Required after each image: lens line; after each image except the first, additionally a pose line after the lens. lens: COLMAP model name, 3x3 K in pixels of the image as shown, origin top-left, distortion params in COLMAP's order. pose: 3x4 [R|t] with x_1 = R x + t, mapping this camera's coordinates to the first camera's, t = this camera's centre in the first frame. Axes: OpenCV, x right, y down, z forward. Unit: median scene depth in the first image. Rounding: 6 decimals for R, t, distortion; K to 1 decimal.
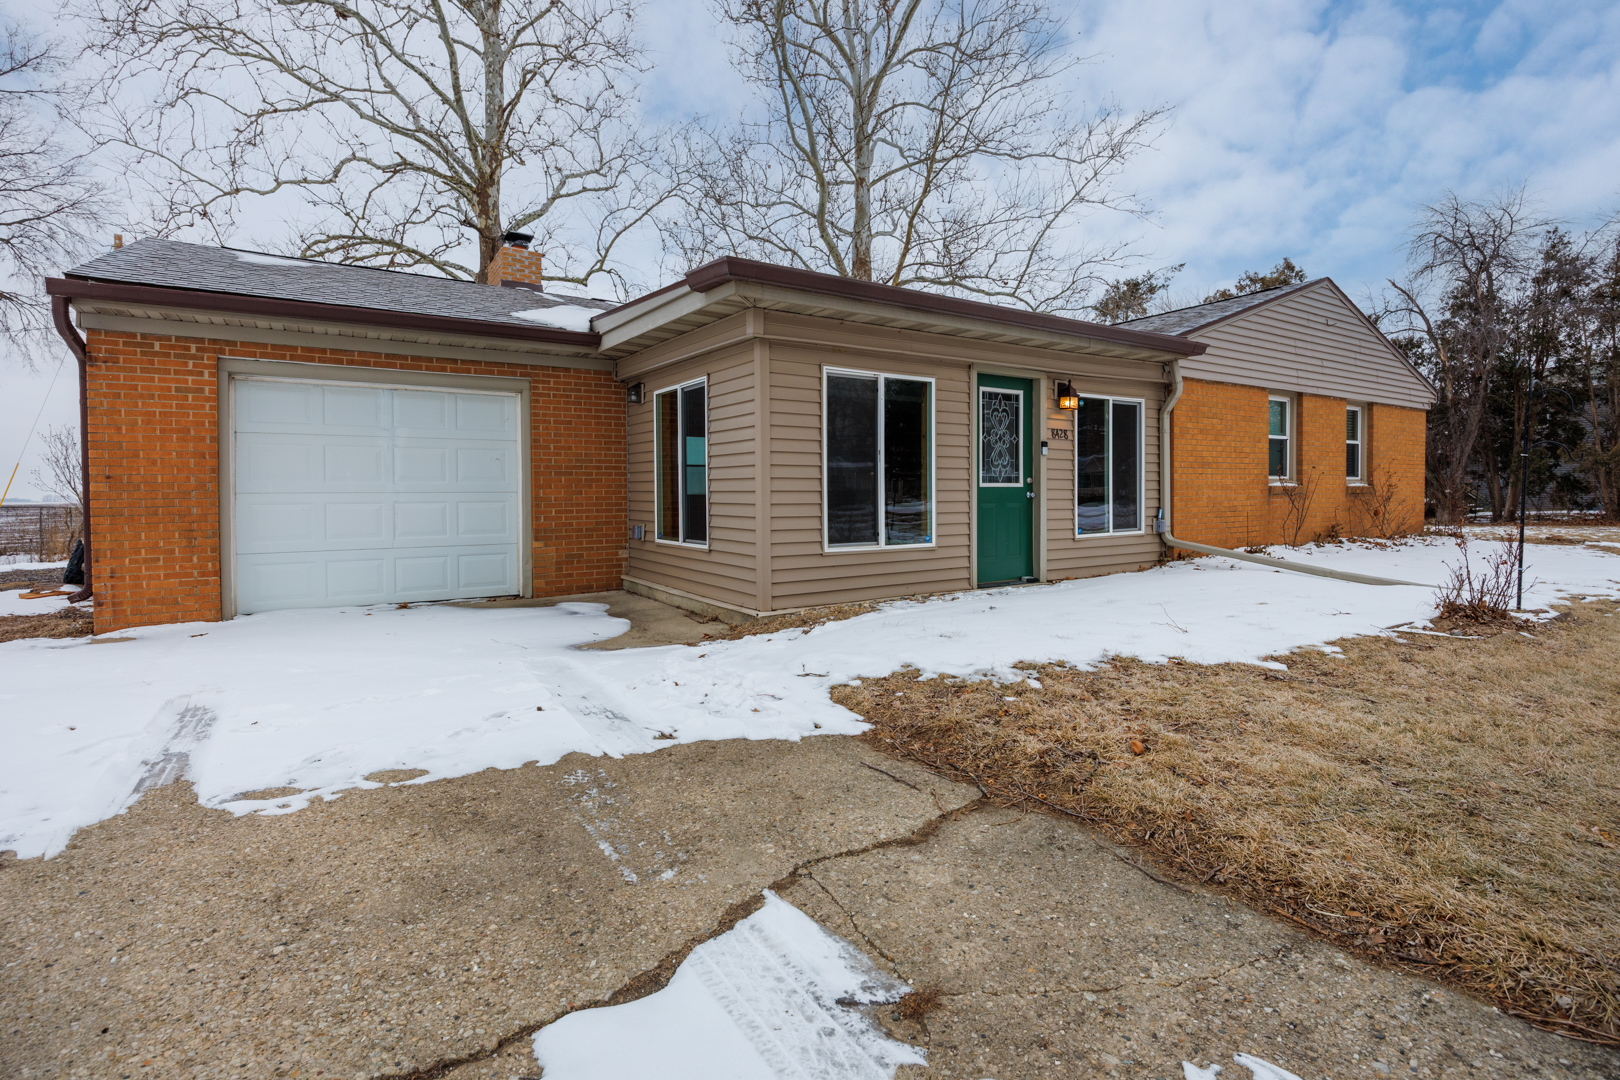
lens RADIAL K [[781.4, 0, 811.2], [0, 781.4, 499.8], [0, 0, 1]] dist [-0.001421, -0.000053]
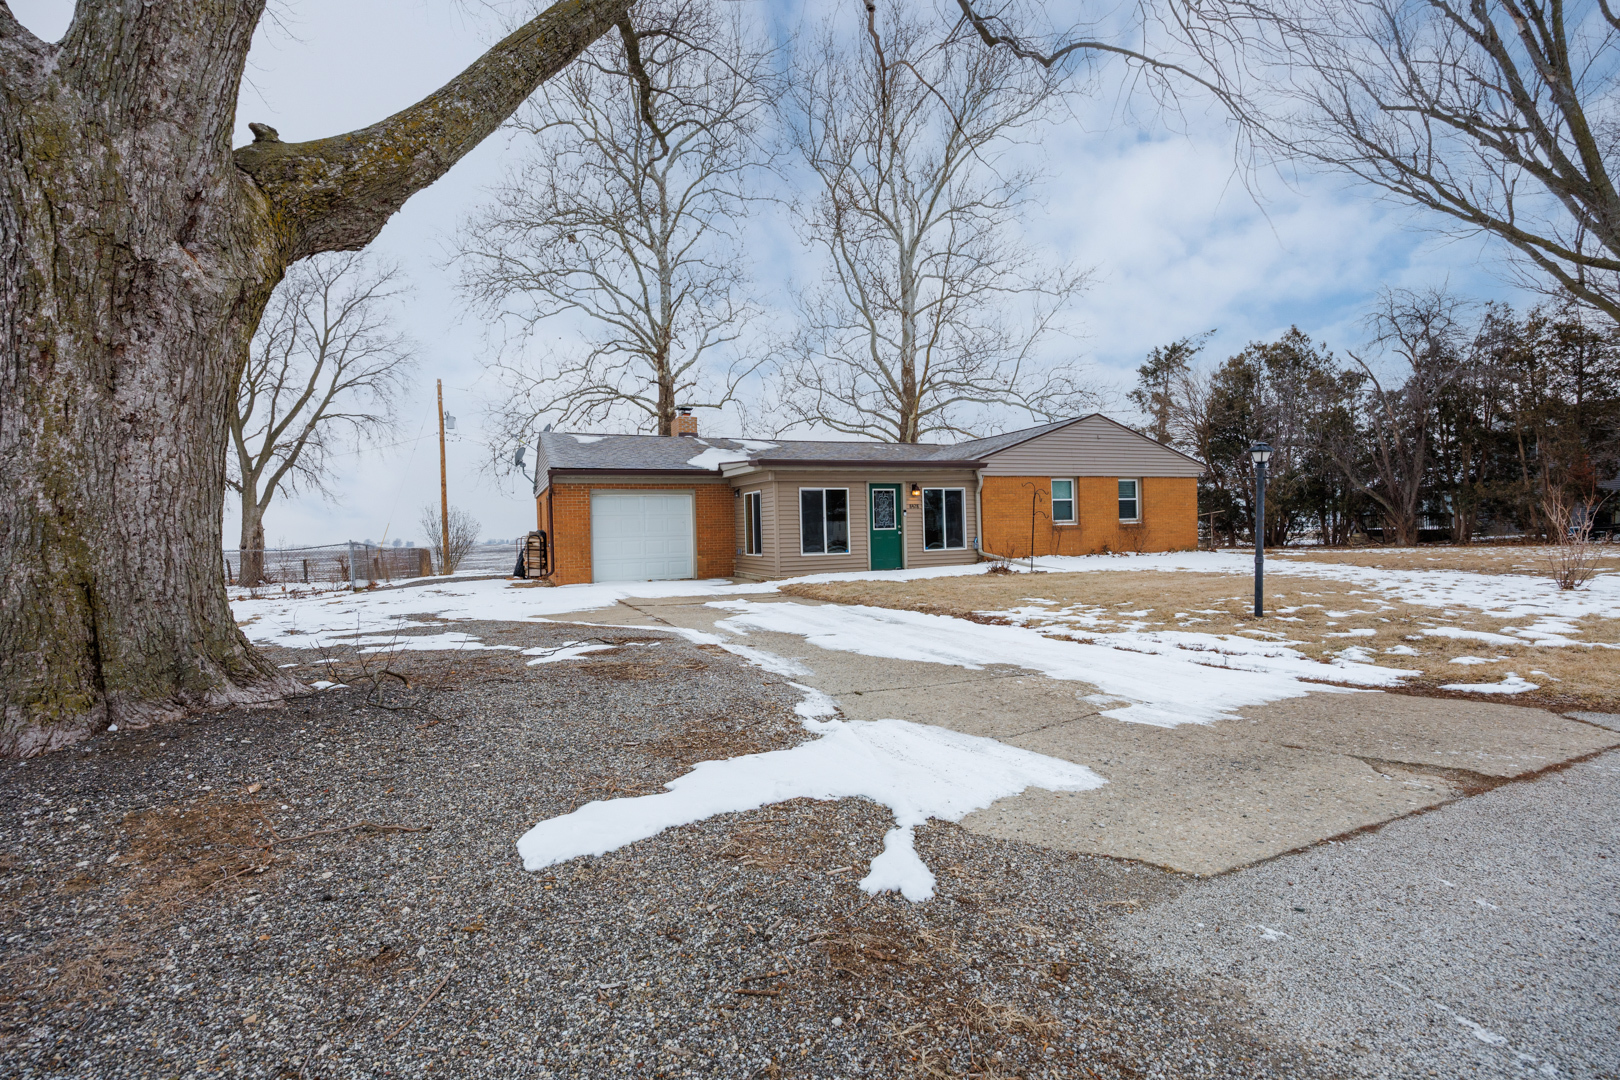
lens RADIAL K [[781.4, 0, 814.0], [0, 781.4, 540.7], [0, 0, 1]] dist [-0.001421, -0.000053]
pose [[0.984108, -0.018252, -0.176631, 0.399812], [0.018672, 0.999825, 0.000713, 0.010496], [0.176587, -0.004000, 0.984277, -1.234064]]
